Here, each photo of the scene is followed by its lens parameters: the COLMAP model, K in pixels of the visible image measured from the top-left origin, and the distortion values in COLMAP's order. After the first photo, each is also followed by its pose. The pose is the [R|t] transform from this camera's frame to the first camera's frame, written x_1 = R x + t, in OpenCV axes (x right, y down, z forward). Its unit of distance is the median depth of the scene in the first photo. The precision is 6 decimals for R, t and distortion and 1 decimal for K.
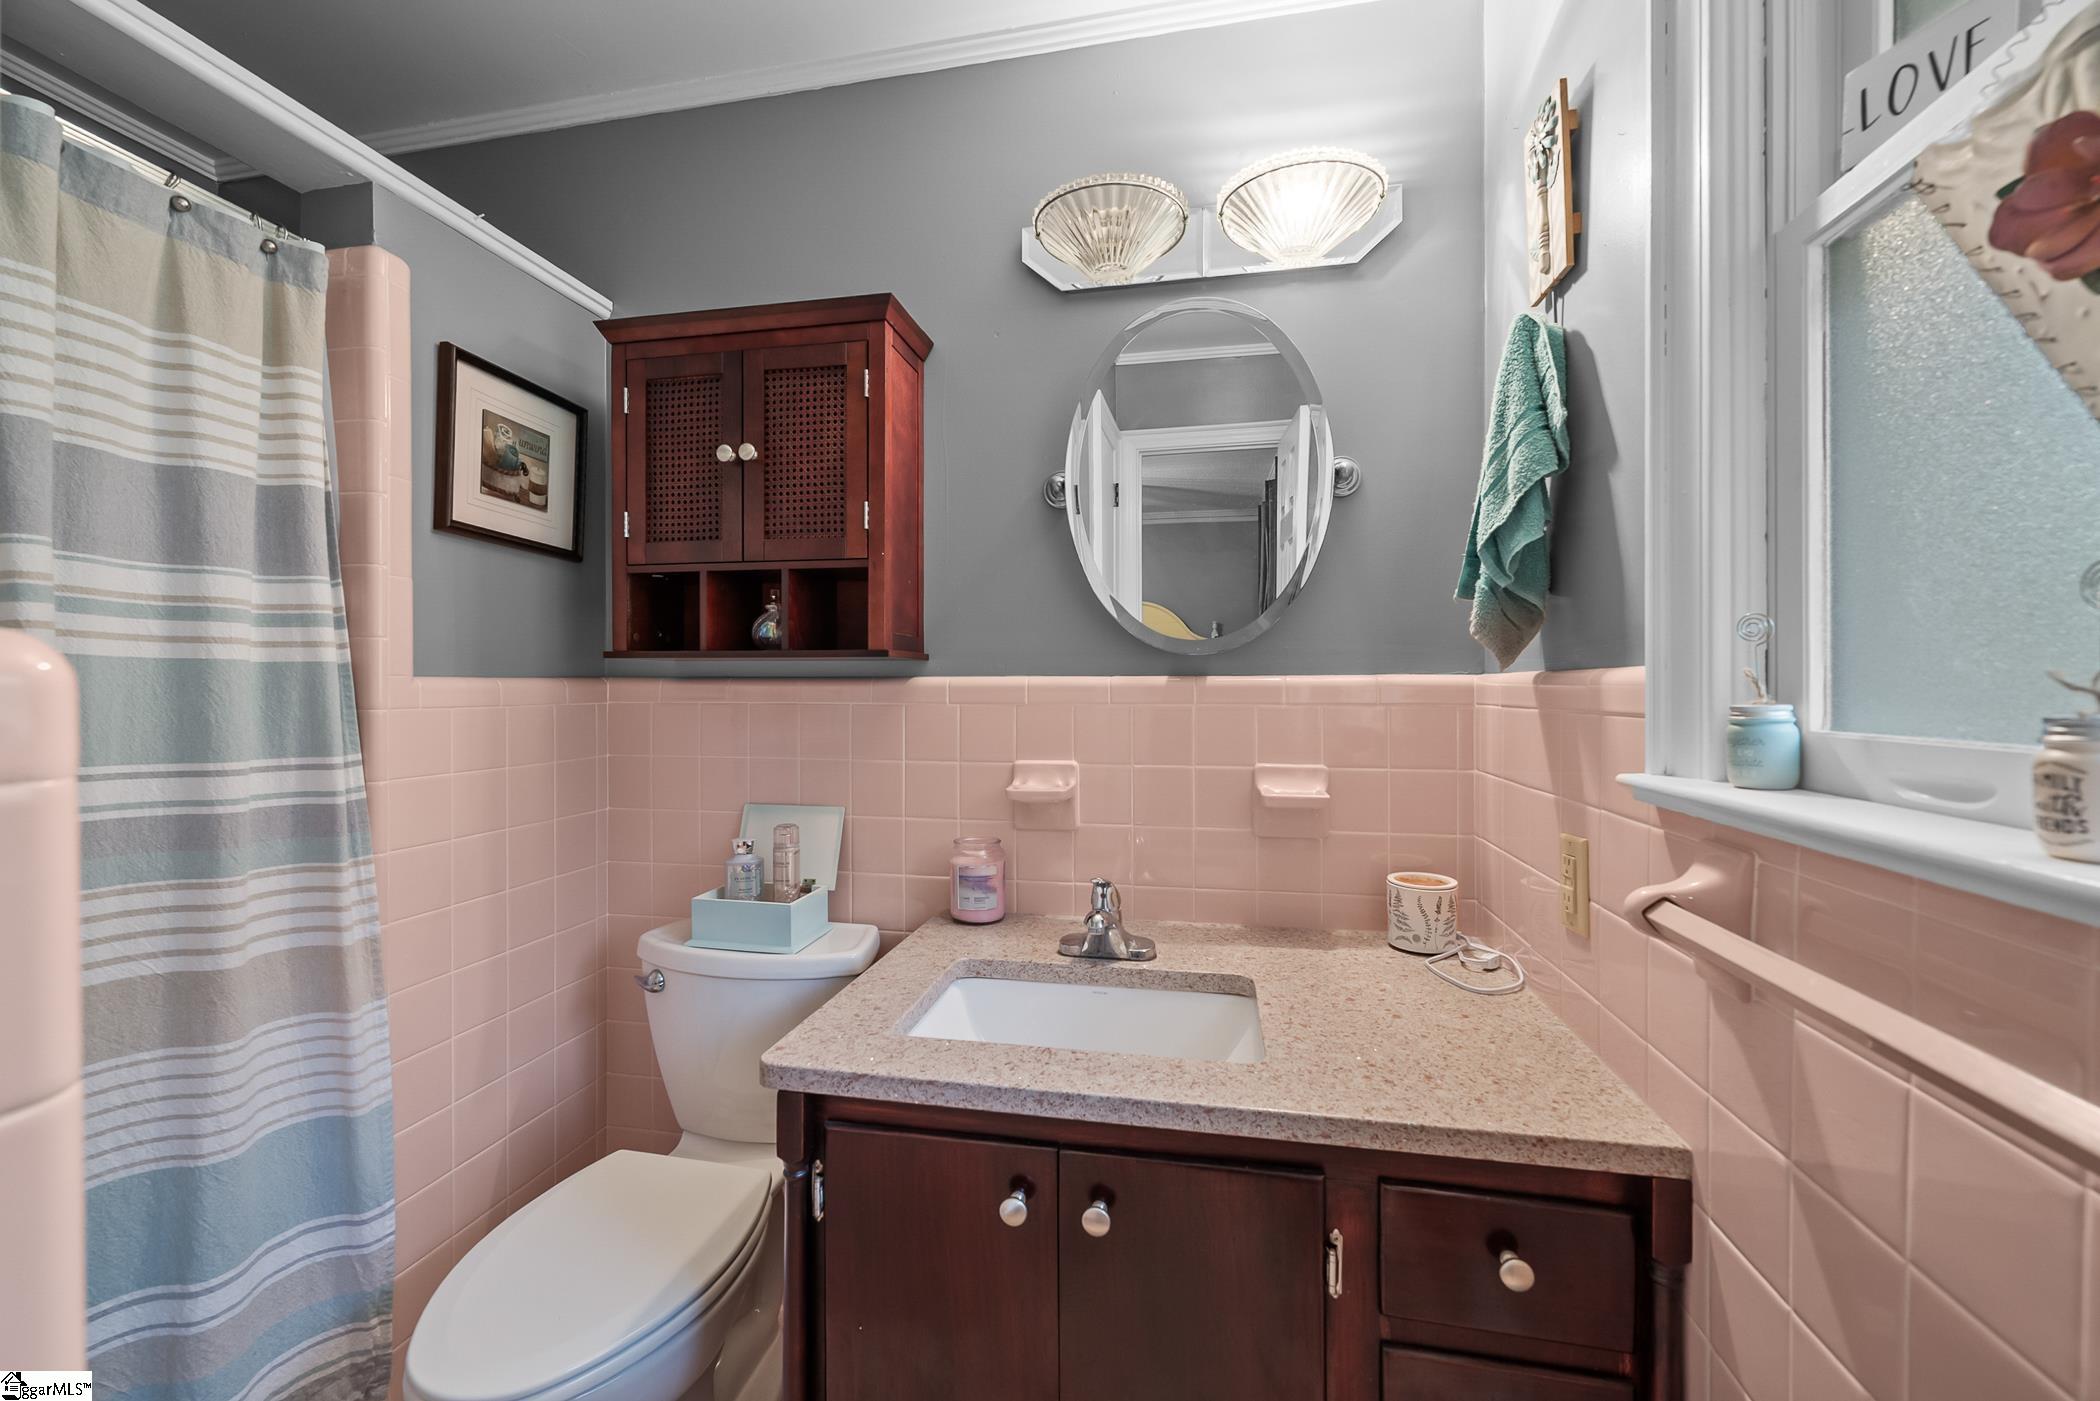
lens RADIAL K [[835.3, 0, 1050.0], [0, 835.3, 700.5], [0, 0, 1]] dist [-0.000915, -0.000504]
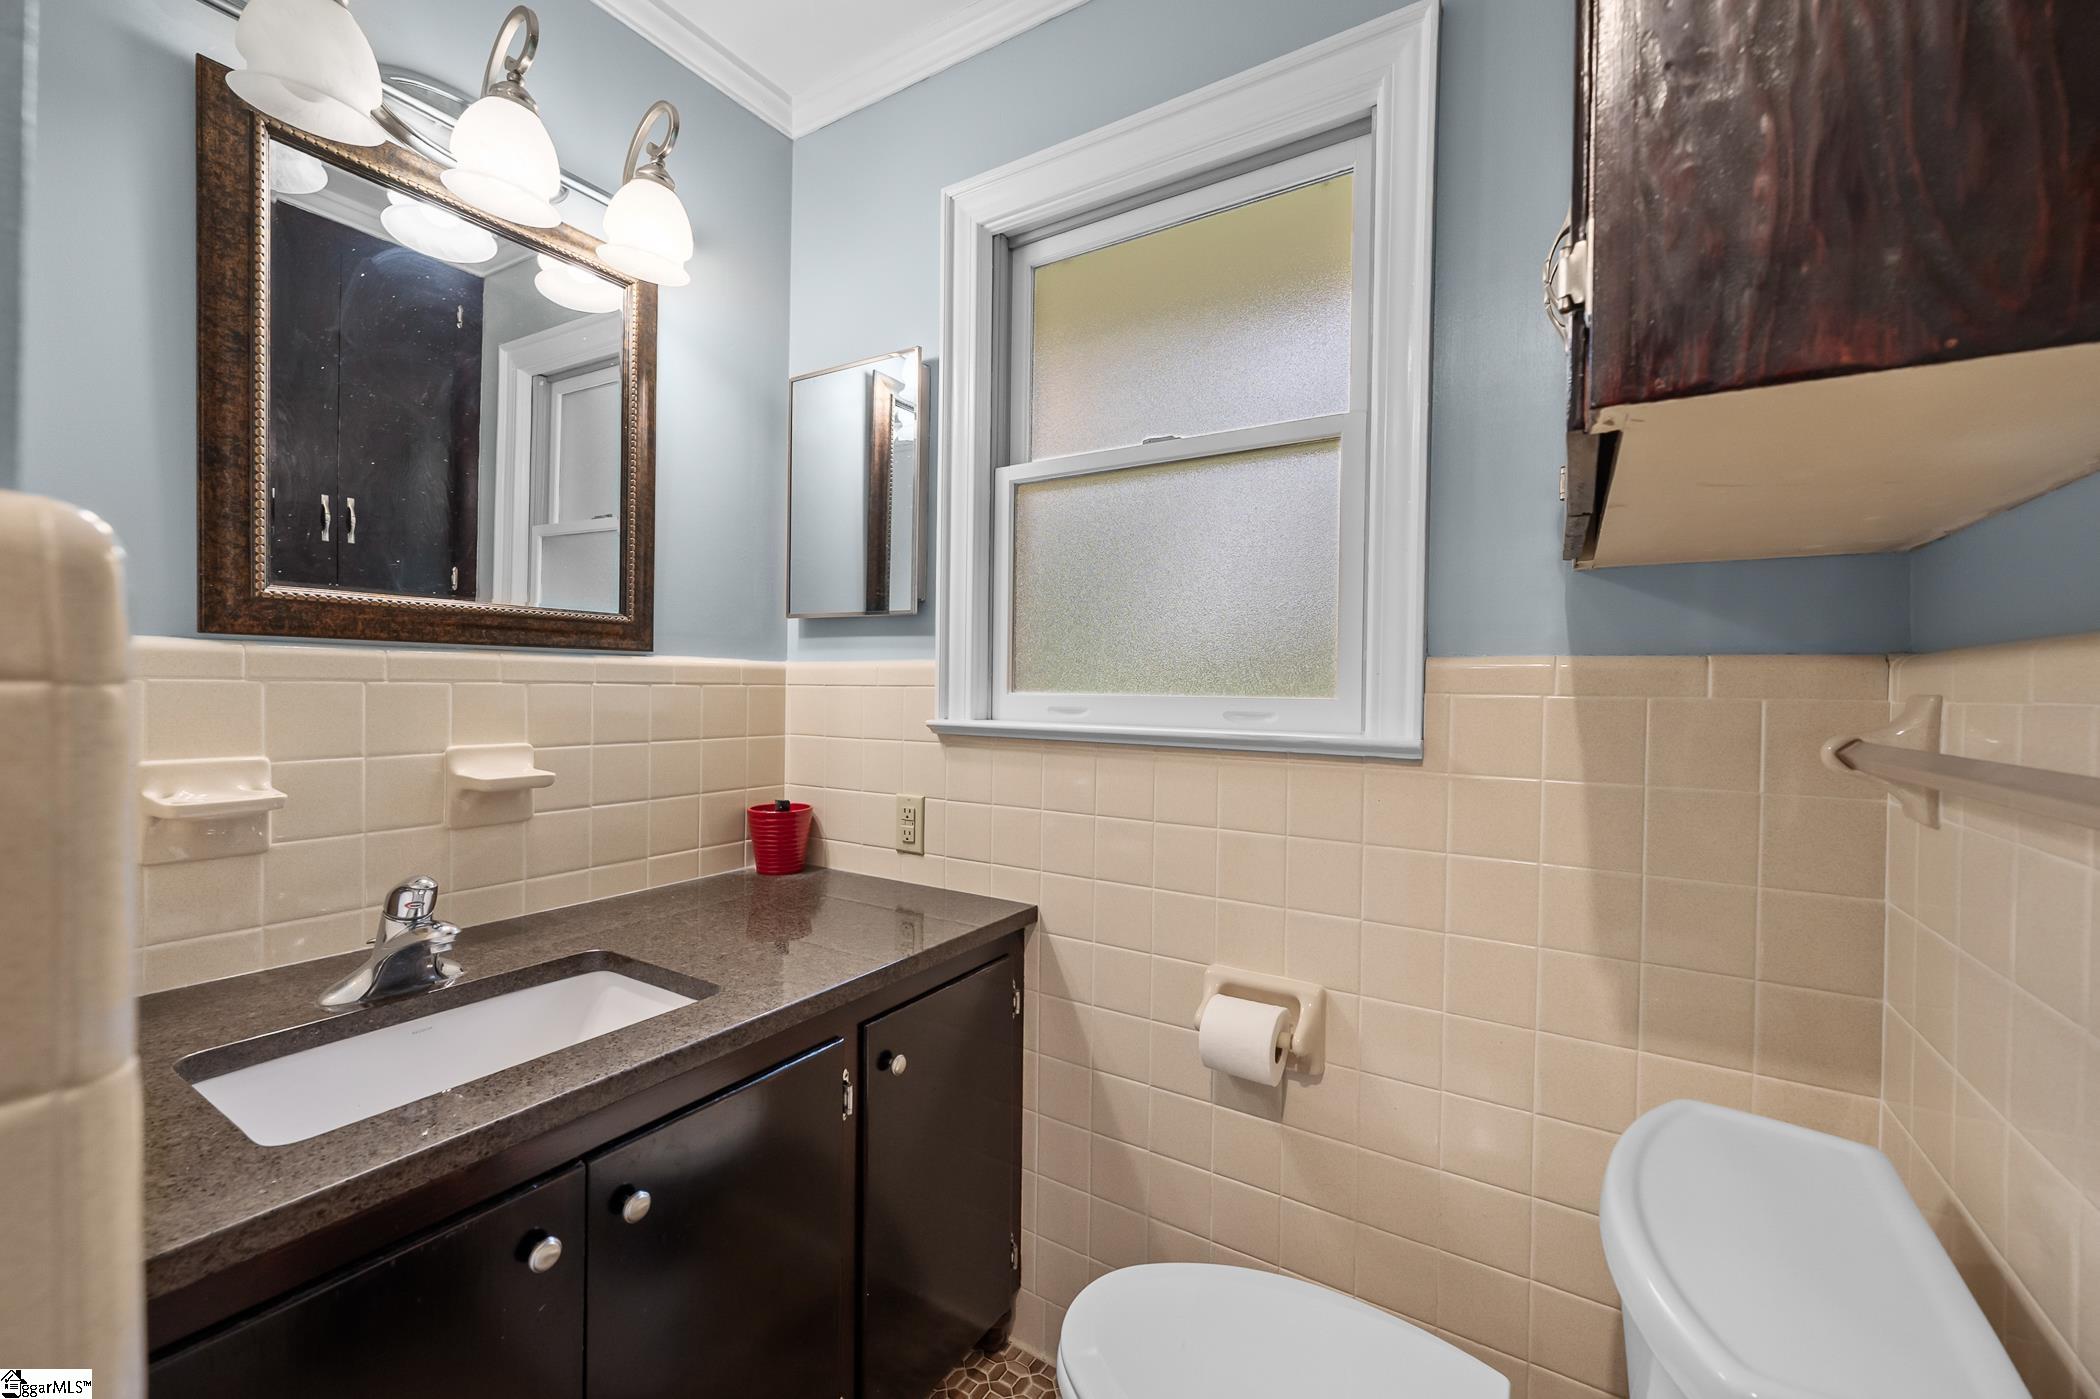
lens RADIAL K [[835.3, 0, 1050.0], [0, 835.3, 699.5], [0, 0, 1]] dist [-0.000915, -0.000504]
pose [[0.352567, -0.019760, 0.935578, -0.398355], [0.003753, 0.999799, 0.019702, 0.013783], [-0.935779, -0.003435, 0.352570, 0.128753]]
